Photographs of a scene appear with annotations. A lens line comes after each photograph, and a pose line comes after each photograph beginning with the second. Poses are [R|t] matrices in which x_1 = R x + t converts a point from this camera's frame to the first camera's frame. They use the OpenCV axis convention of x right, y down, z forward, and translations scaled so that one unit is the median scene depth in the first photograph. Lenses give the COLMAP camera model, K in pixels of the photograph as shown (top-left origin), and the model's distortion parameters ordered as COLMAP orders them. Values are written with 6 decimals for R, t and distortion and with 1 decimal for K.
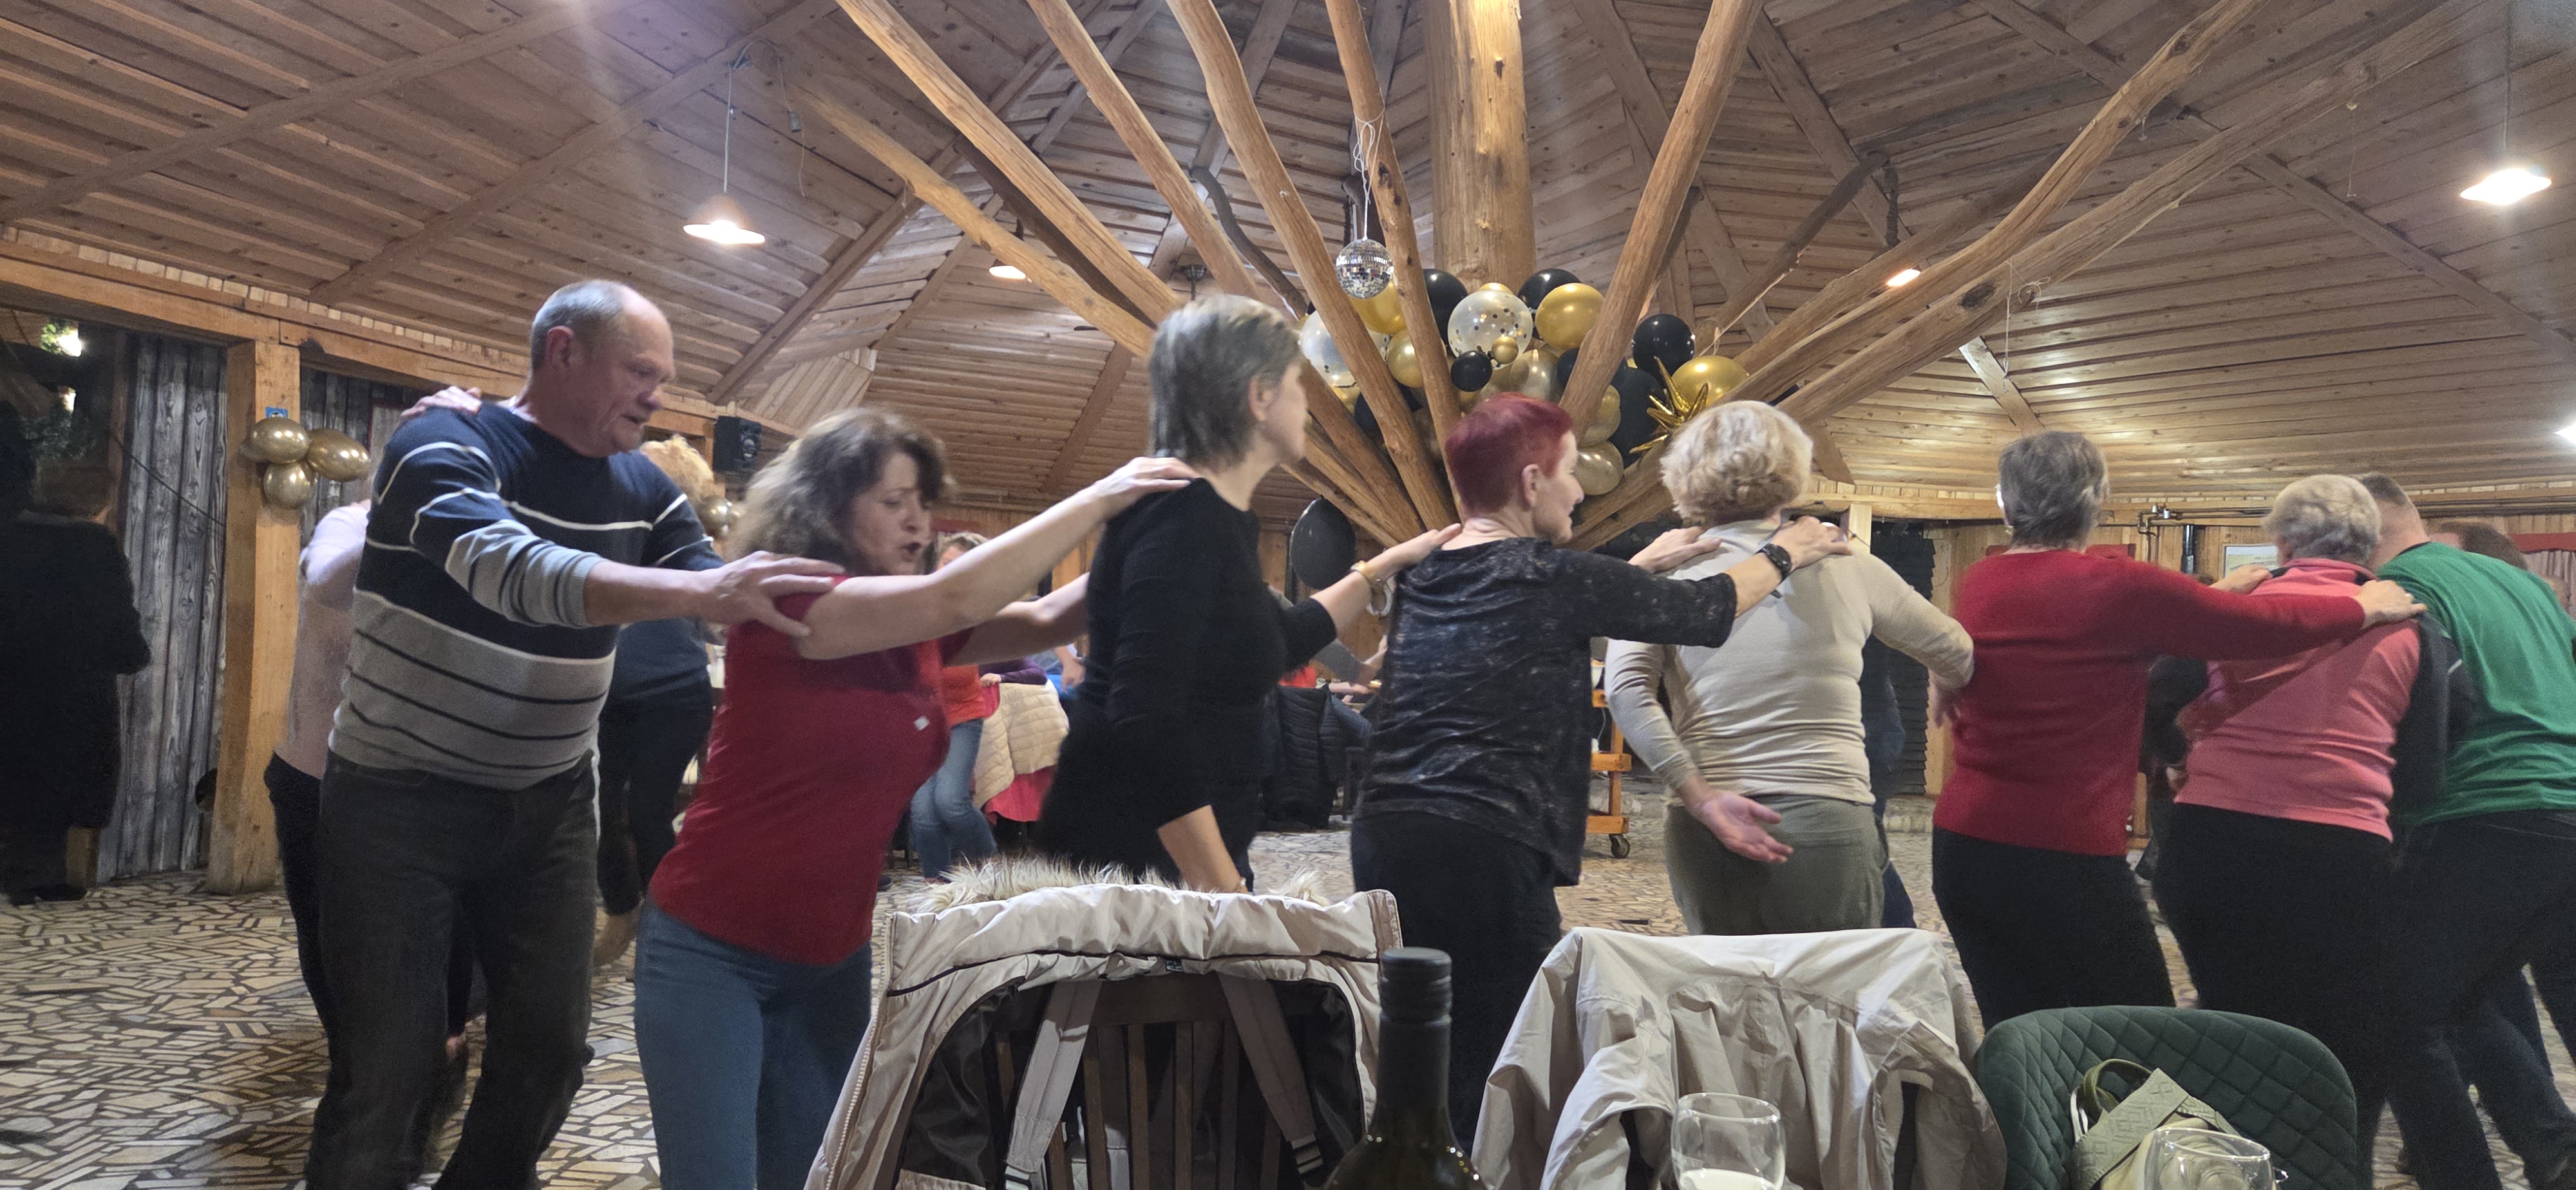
lens RADIAL K [[1676.0, 0, 1279.2], [0, 1676.0, 619.3], [0, 0, 1]] dist [0.054238, -0.056640]
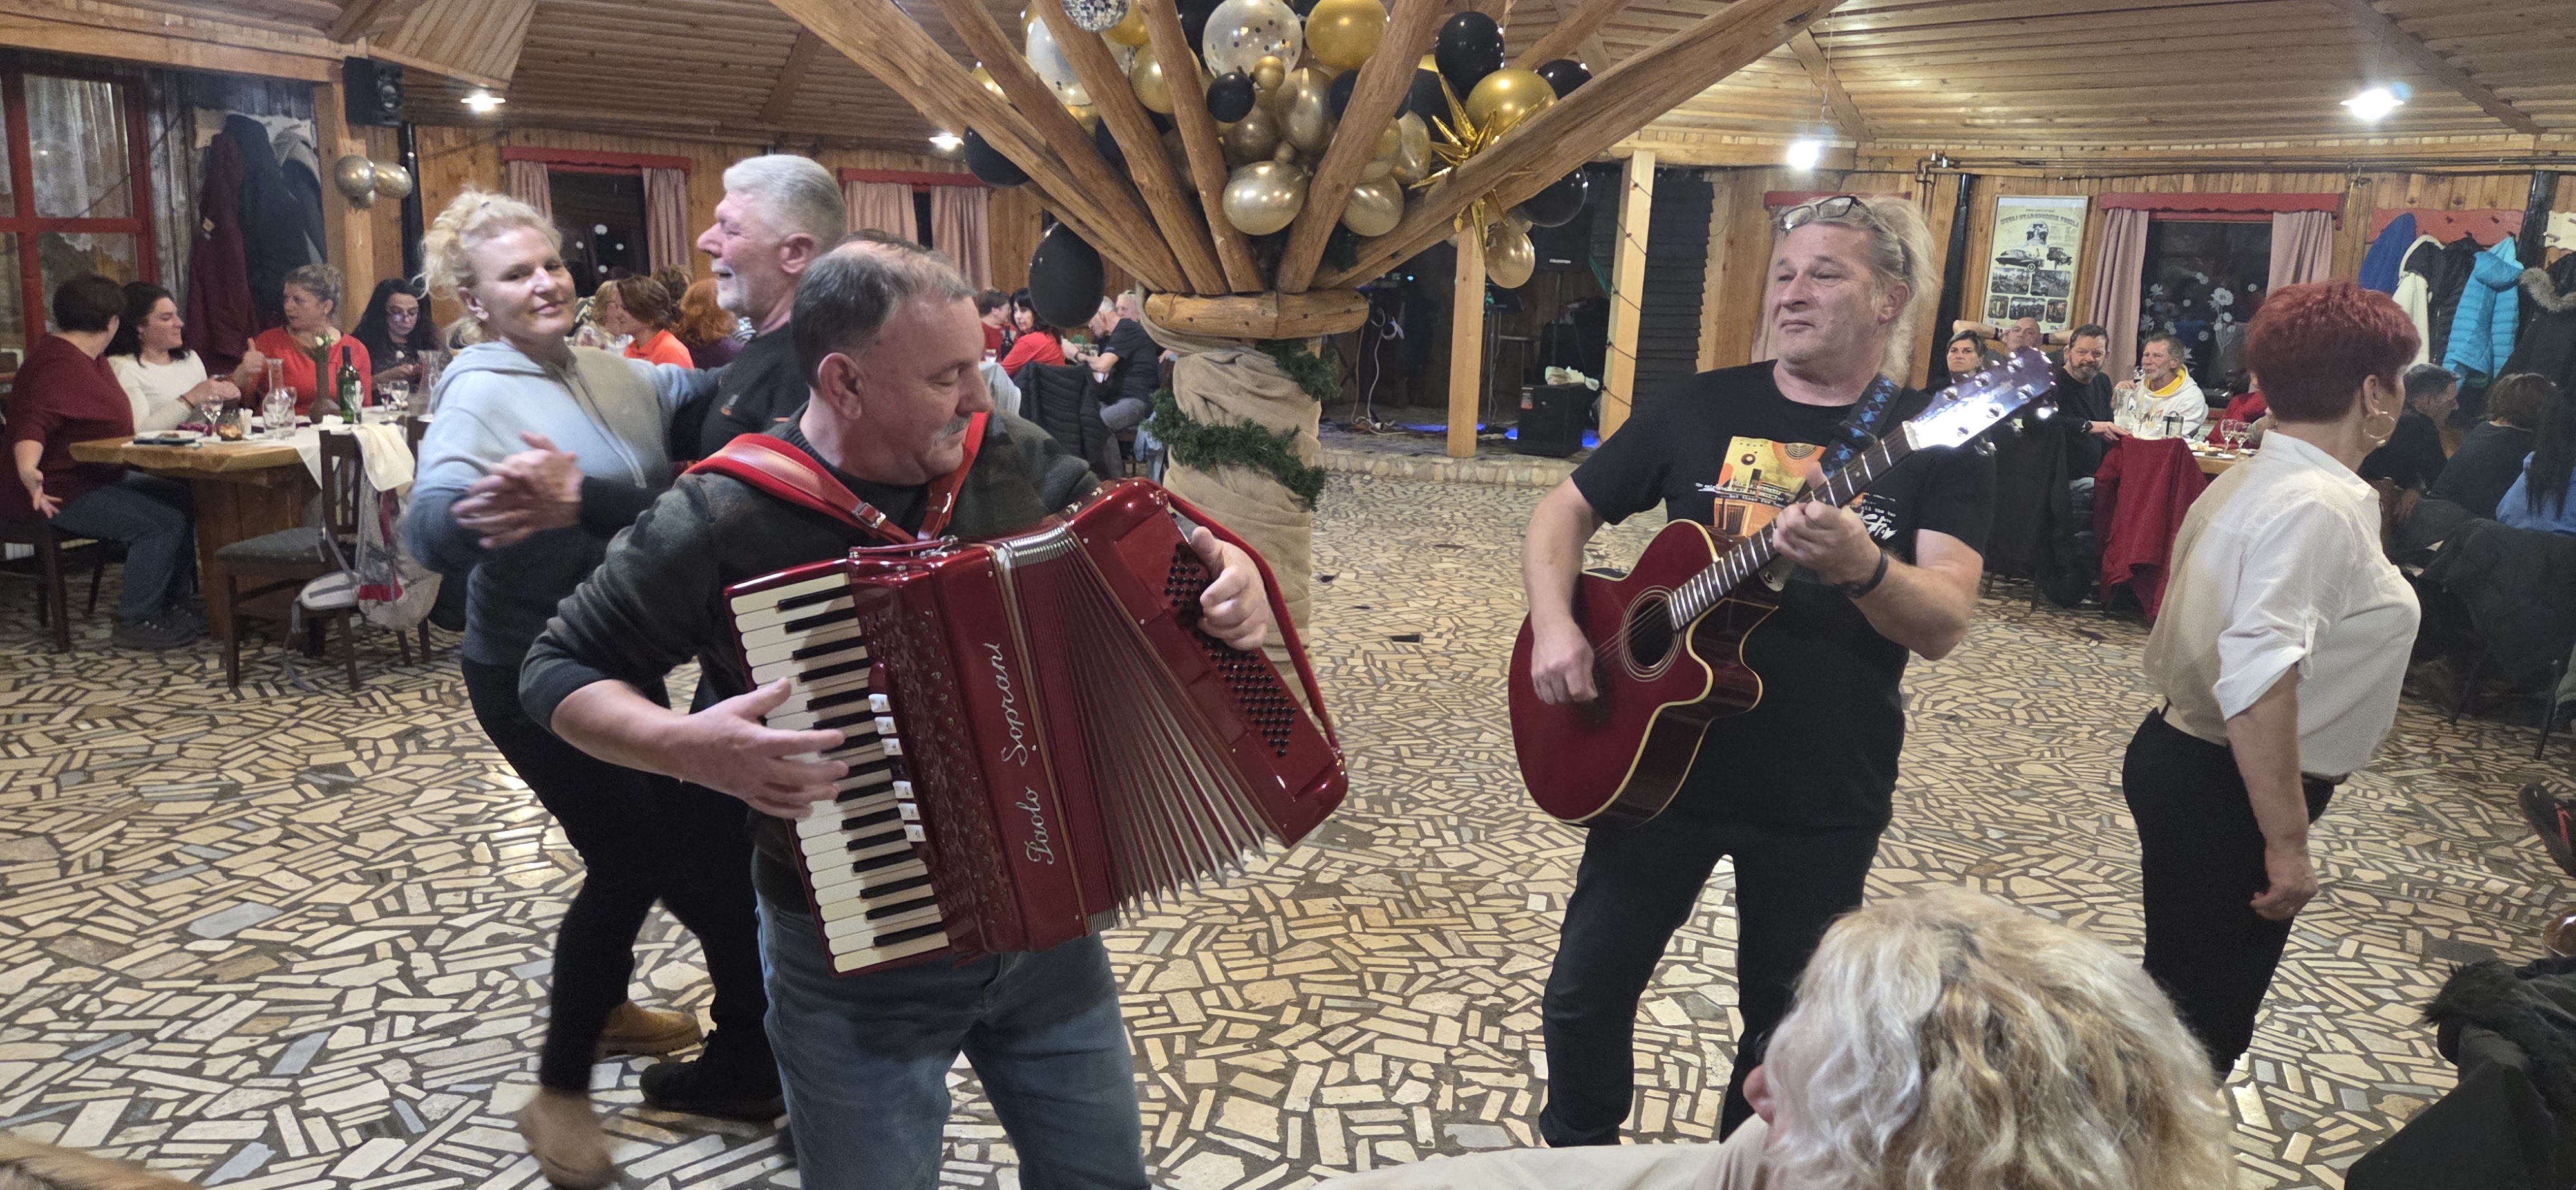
lens RADIAL K [[1676.0, 0, 1269.7], [0, 1676.0, 586.5], [0, 0, 1]] dist [0.054238, -0.056640]
pose [[0.991720, -0.031073, 0.124602, 0.019318], [0.002566, 0.974886, 0.222690, -0.090051], [-0.128392, -0.220527, 0.966894, 0.114233]]
